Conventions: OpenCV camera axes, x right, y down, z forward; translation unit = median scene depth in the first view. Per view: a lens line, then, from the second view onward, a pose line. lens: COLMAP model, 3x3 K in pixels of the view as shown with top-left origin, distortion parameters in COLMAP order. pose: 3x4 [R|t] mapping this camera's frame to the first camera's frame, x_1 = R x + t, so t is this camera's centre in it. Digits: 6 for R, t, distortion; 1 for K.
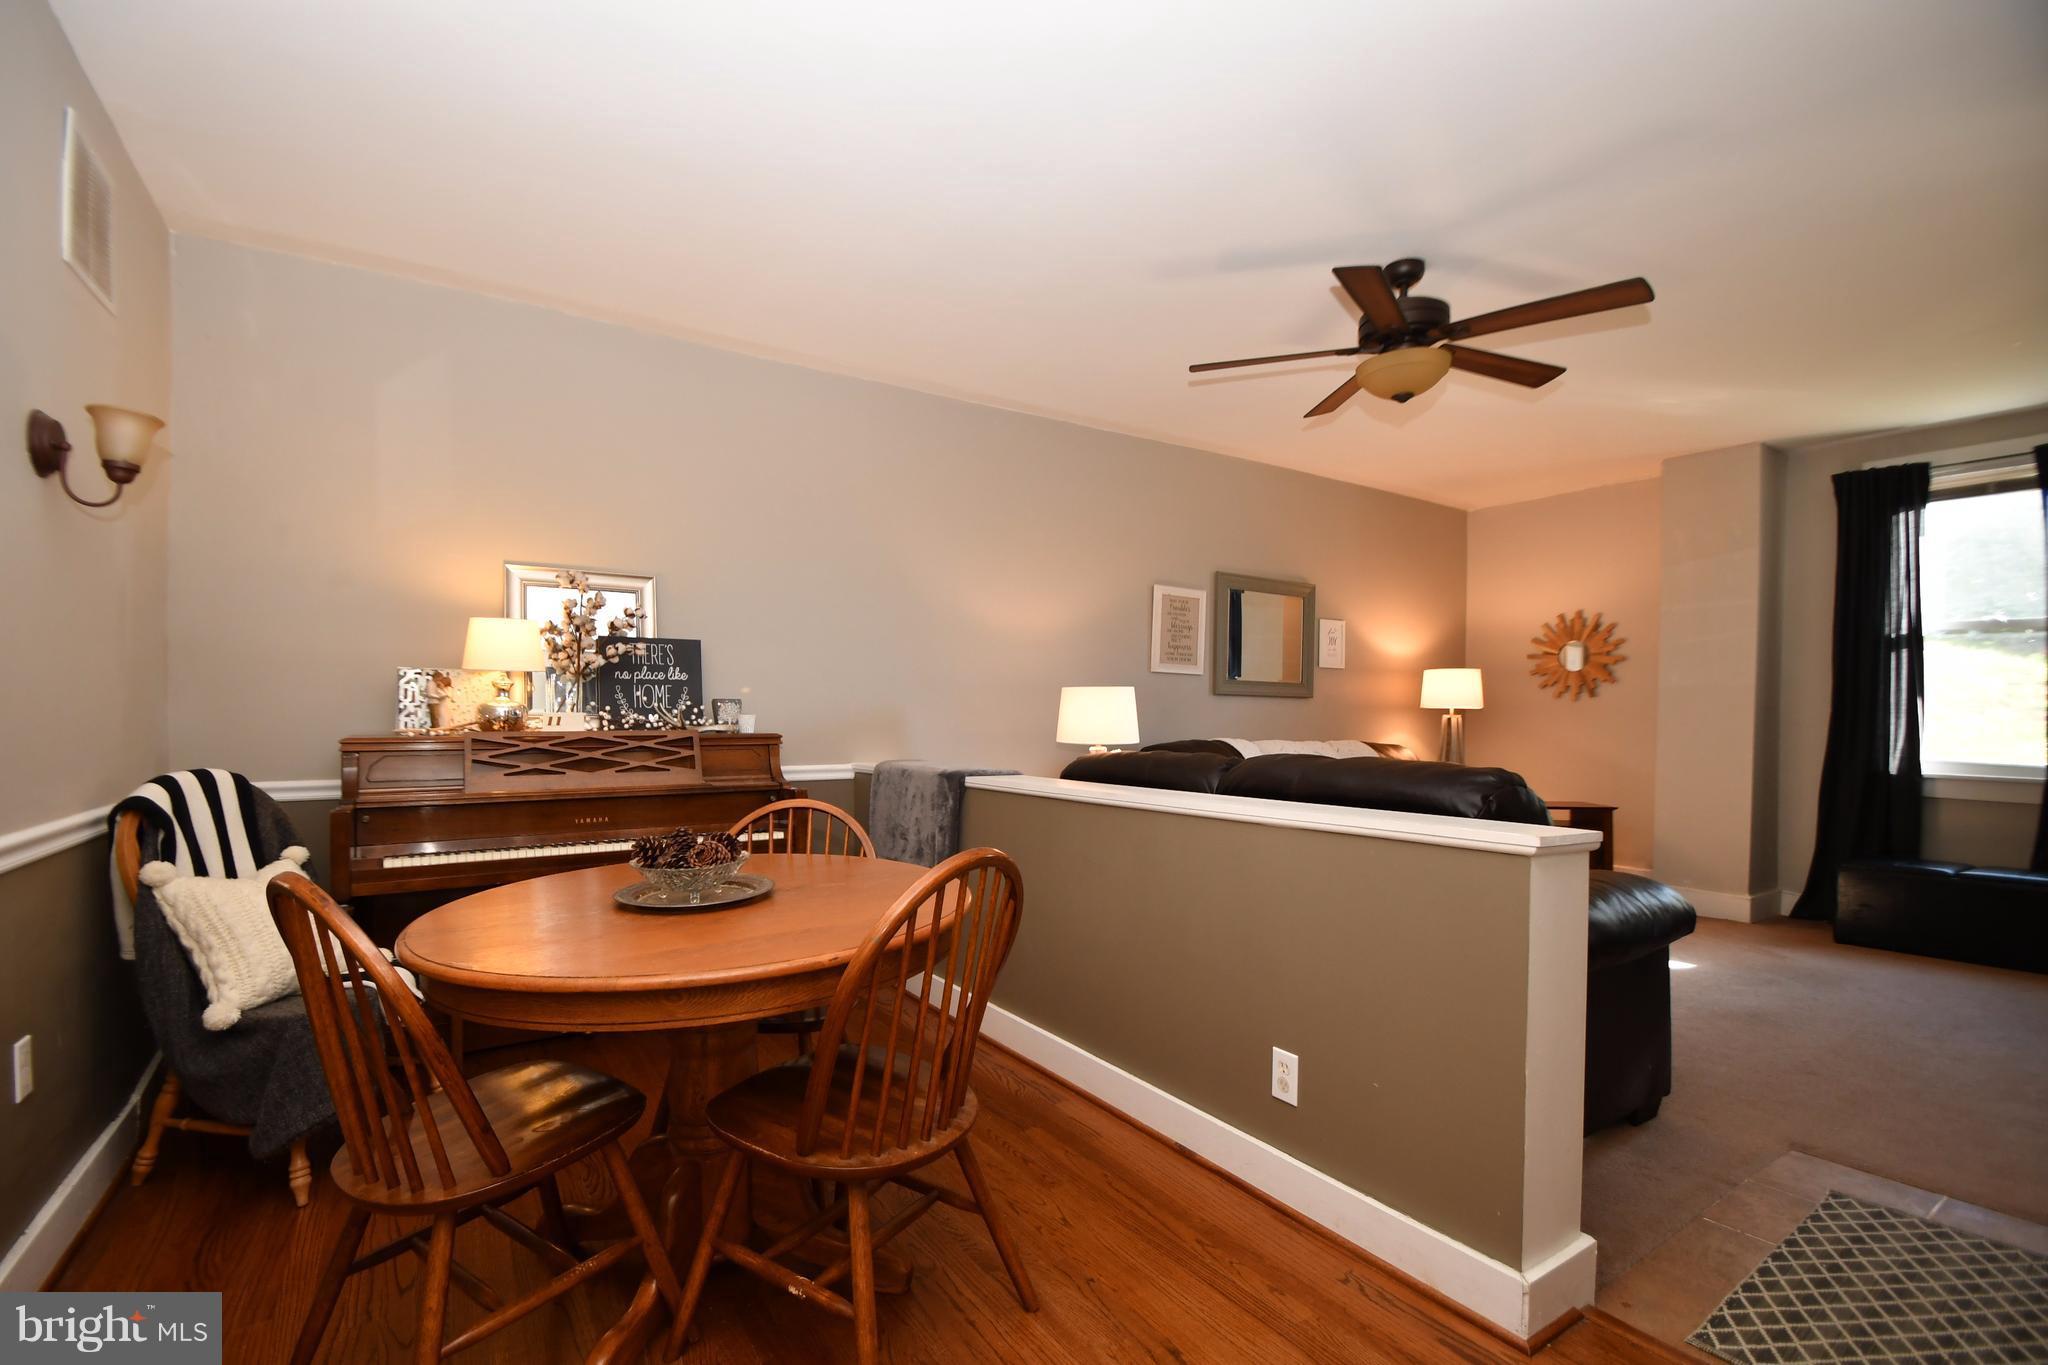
lens RADIAL K [[900.3, 0, 1000.0], [0, 900.3, 712.5], [0, 0, 1]] dist [0.011904, -0.014795]
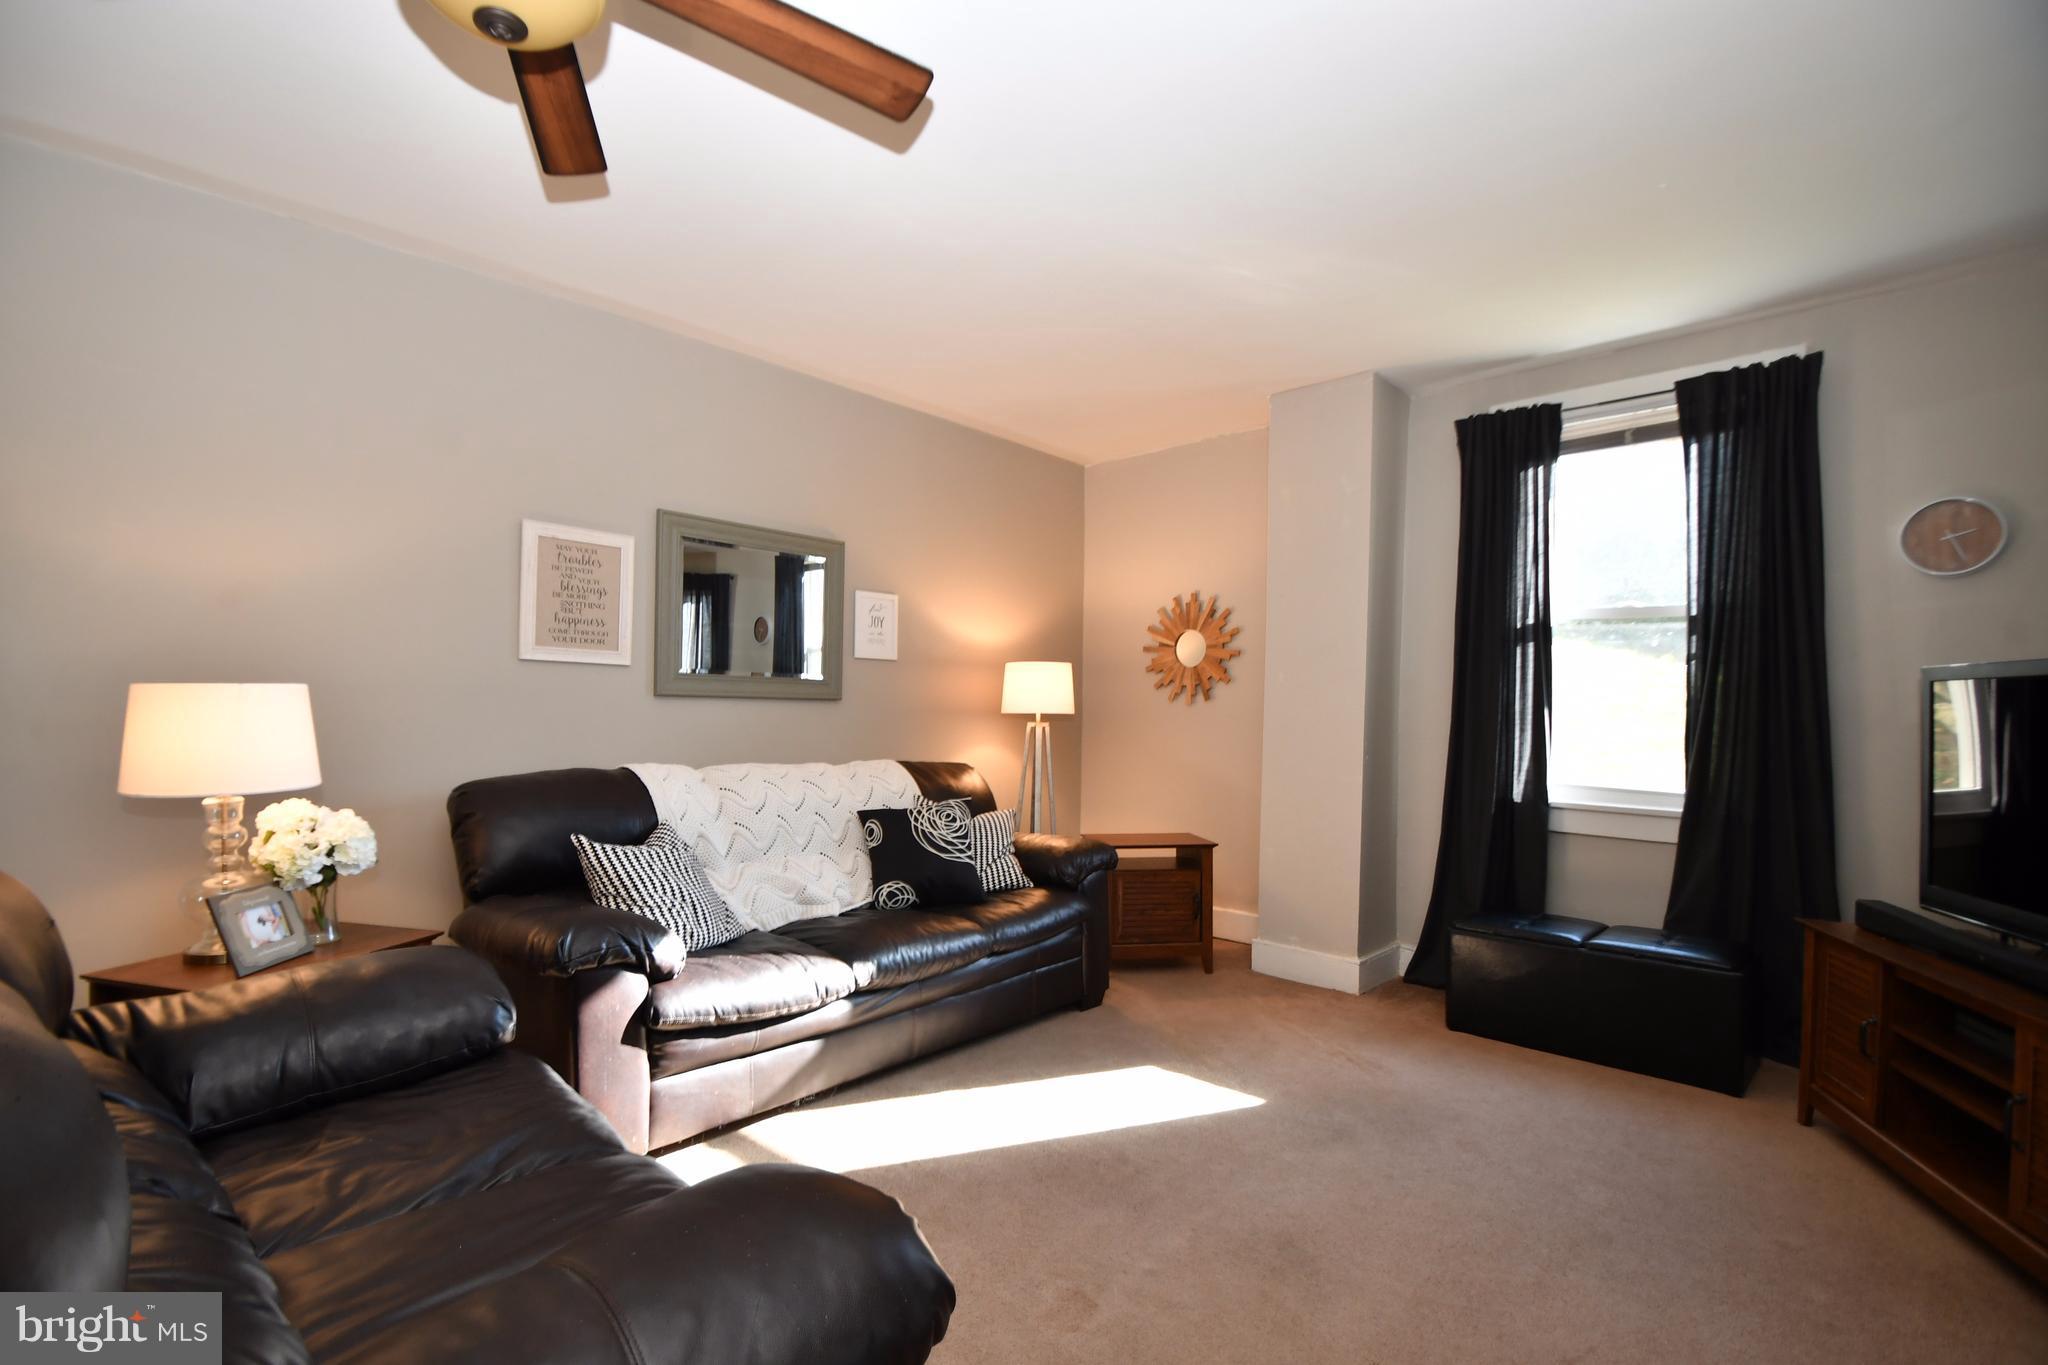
lens RADIAL K [[885.0, 0, 999.9], [0, 885.0, 717.7], [0, 0, 1]] dist [-0.001207, -0.000488]
pose [[0.974212, -0.000735, 0.225632, 0.384675], [-0.002242, 0.999914, 0.012938, -0.014491], [-0.225622, -0.013110, 0.974127, 0.353693]]
